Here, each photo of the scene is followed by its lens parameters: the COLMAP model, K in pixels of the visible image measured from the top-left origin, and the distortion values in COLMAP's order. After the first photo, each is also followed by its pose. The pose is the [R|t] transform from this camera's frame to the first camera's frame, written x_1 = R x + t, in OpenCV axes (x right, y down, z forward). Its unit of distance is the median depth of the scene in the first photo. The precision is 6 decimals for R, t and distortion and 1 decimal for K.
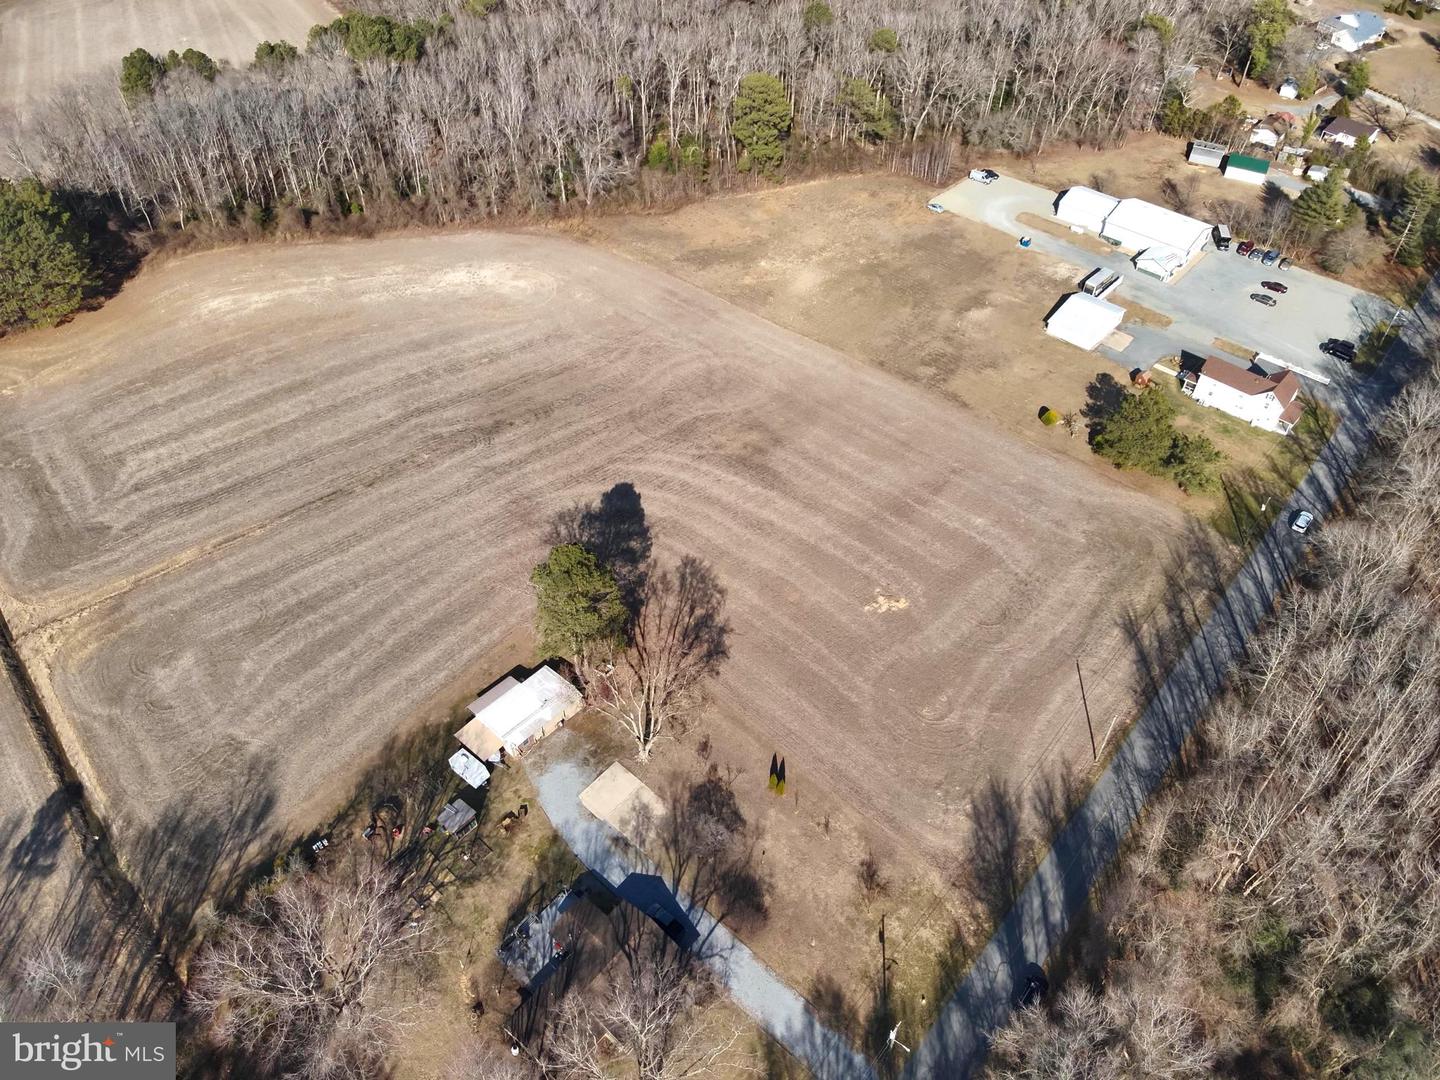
lens RADIAL K [[1039.4, 0, 715.7], [0, 1039.4, 536.9], [0, 0, 1]] dist [0.118539, -0.214475]
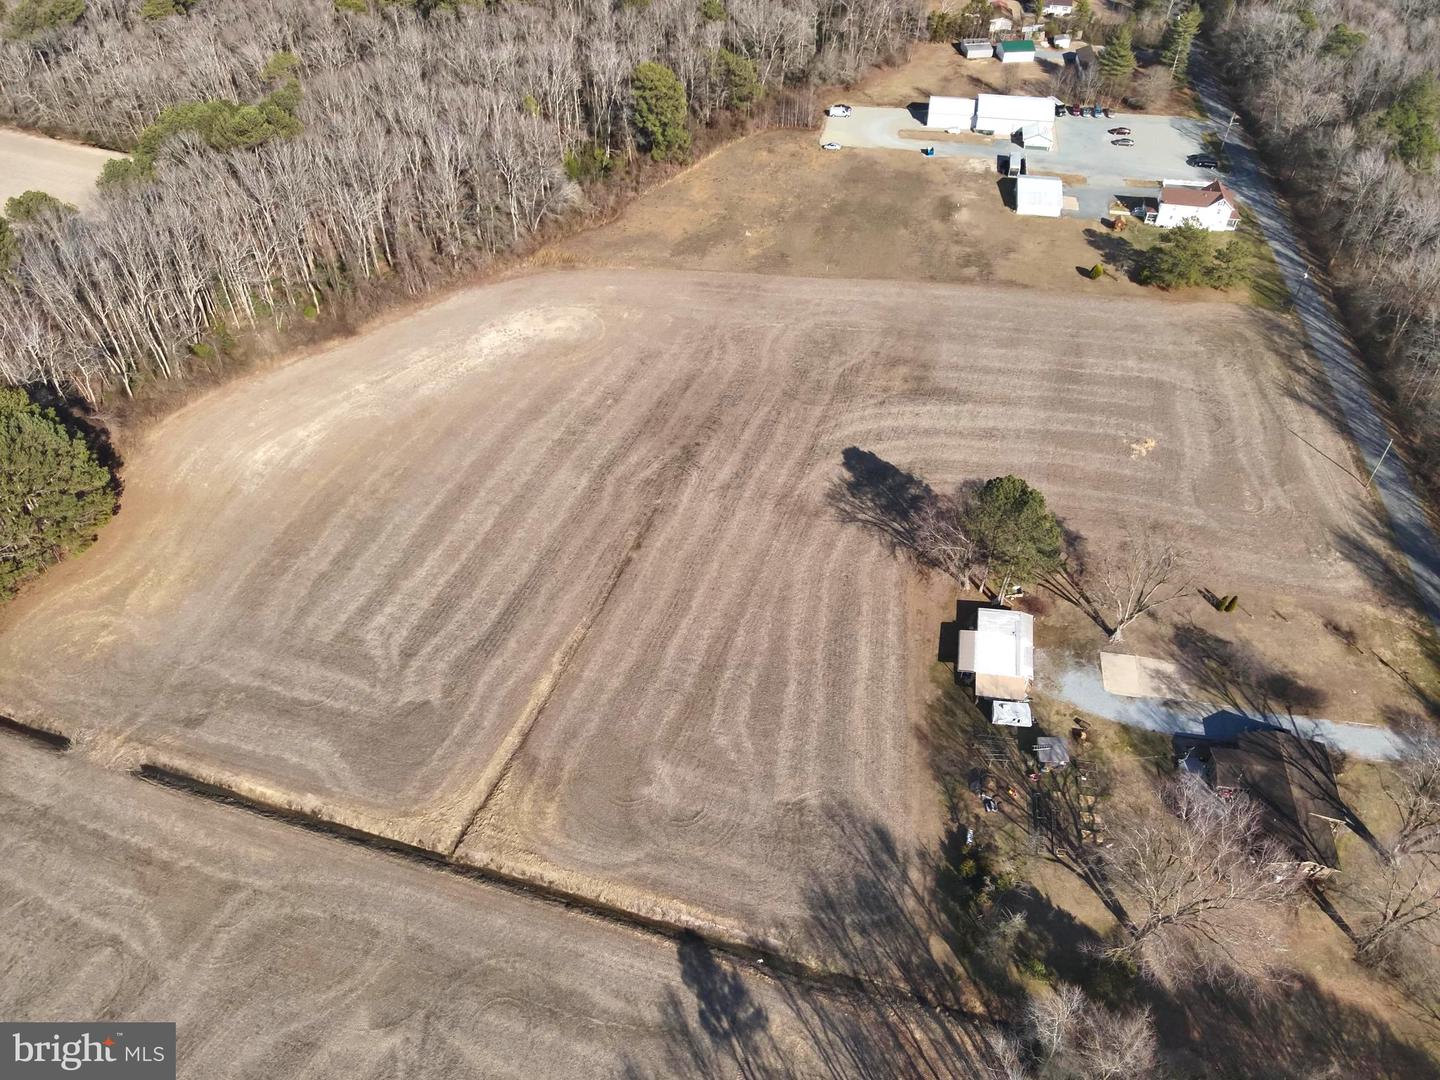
lens RADIAL K [[1039.4, 0, 717.0], [0, 1039.4, 532.9], [0, 0, 1]] dist [0.118539, -0.214475]
pose [[0.842192, -0.386602, 0.375836, -0.633903], [0.387248, 0.918731, 0.077283, -0.108382], [-0.375169, 0.080455, 0.923458, 0.107466]]
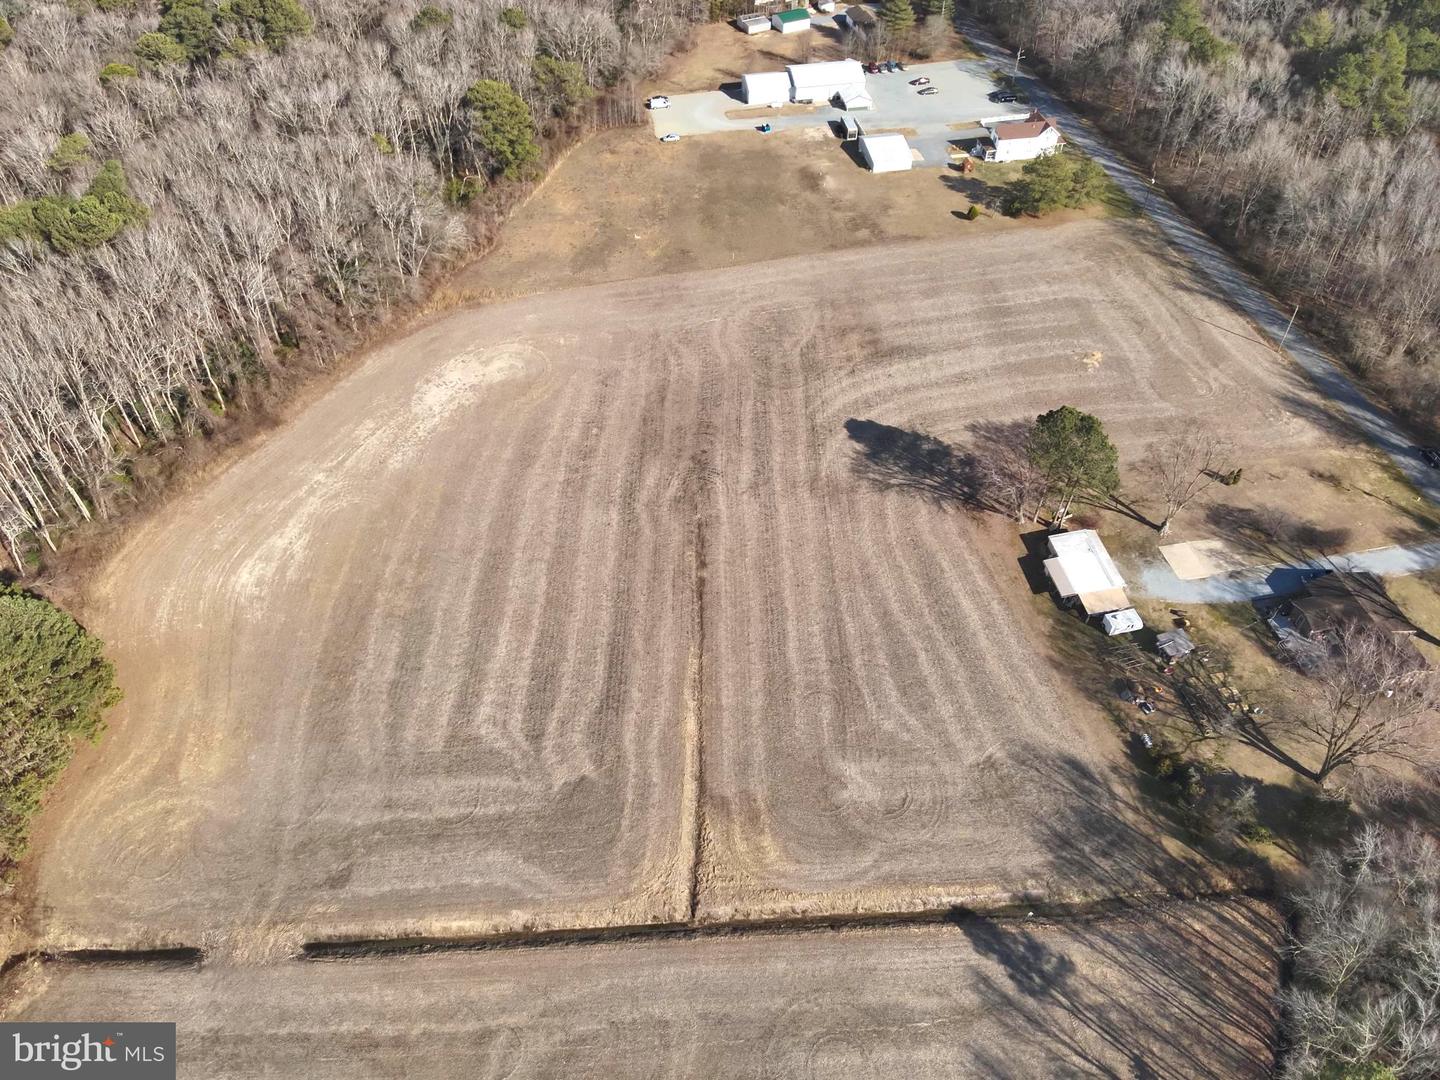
lens RADIAL K [[1039.4, 0, 714.8], [0, 1039.4, 533.7], [0, 0, 1]] dist [0.118539, -0.214475]
pose [[0.601139, -0.574946, 0.555040, -0.838654], [0.571051, 0.794920, 0.204949, -0.260553], [-0.559046, 0.193753, 0.806180, 0.256215]]
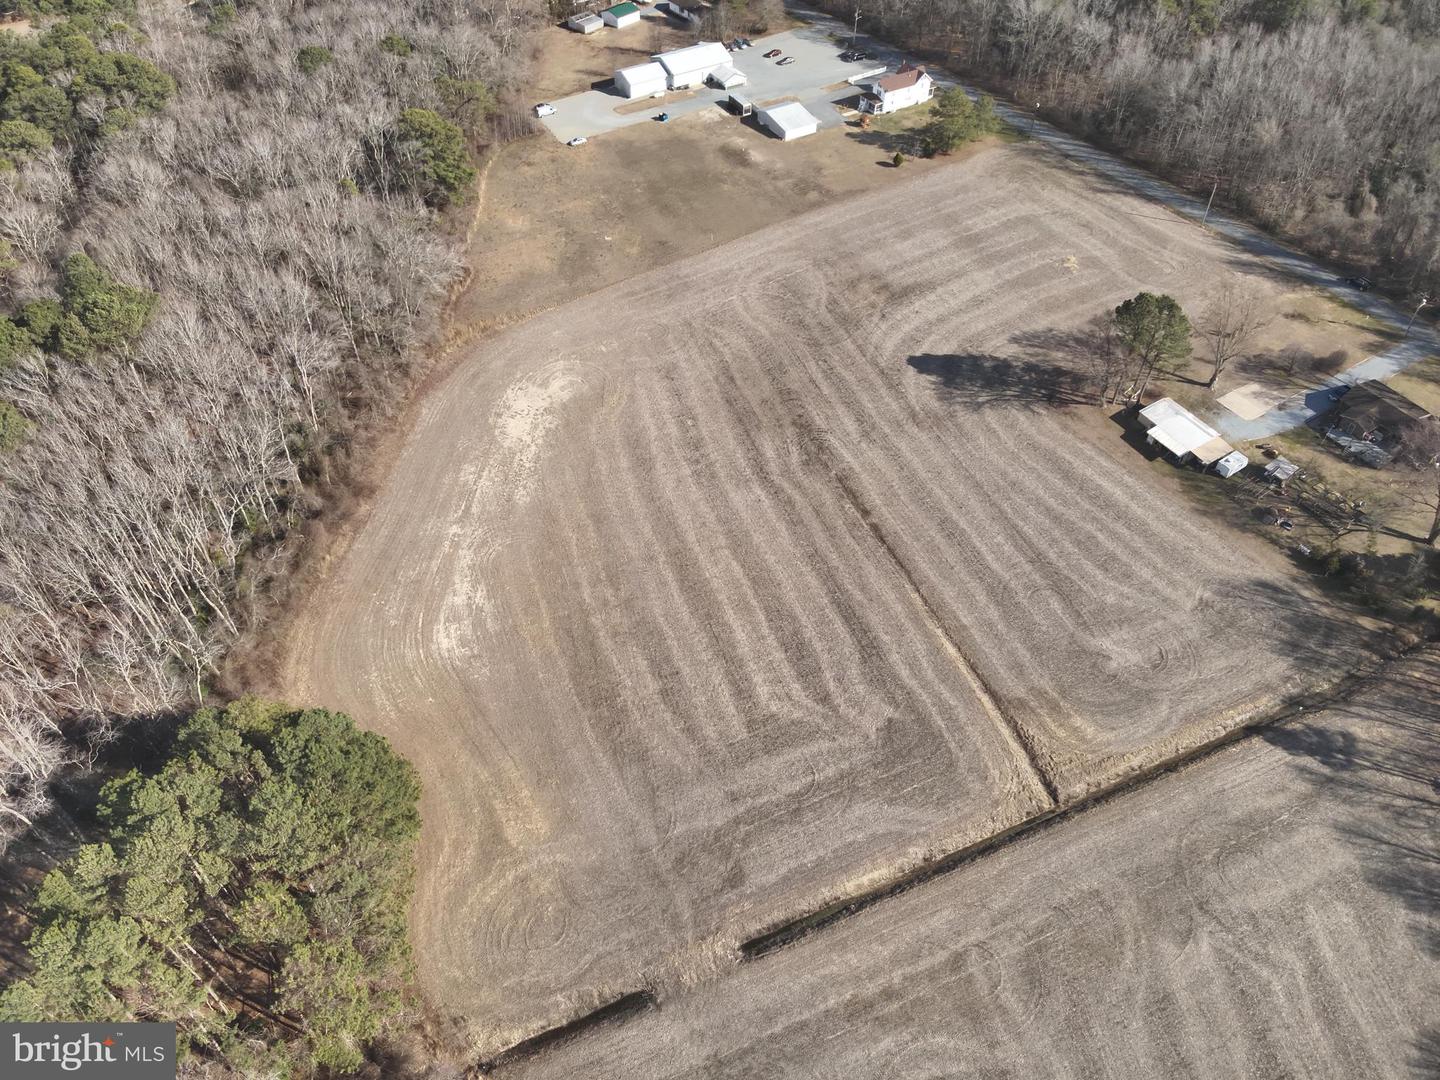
lens RADIAL K [[1039.4, 0, 710.6], [0, 1039.4, 532.6], [0, 0, 1]] dist [0.118539, -0.214475]
pose [[0.282065, -0.688715, 0.667916, -1.057632], [0.686095, 0.631428, 0.361349, -0.500623], [-0.670607, 0.356330, 0.650627, 0.487755]]
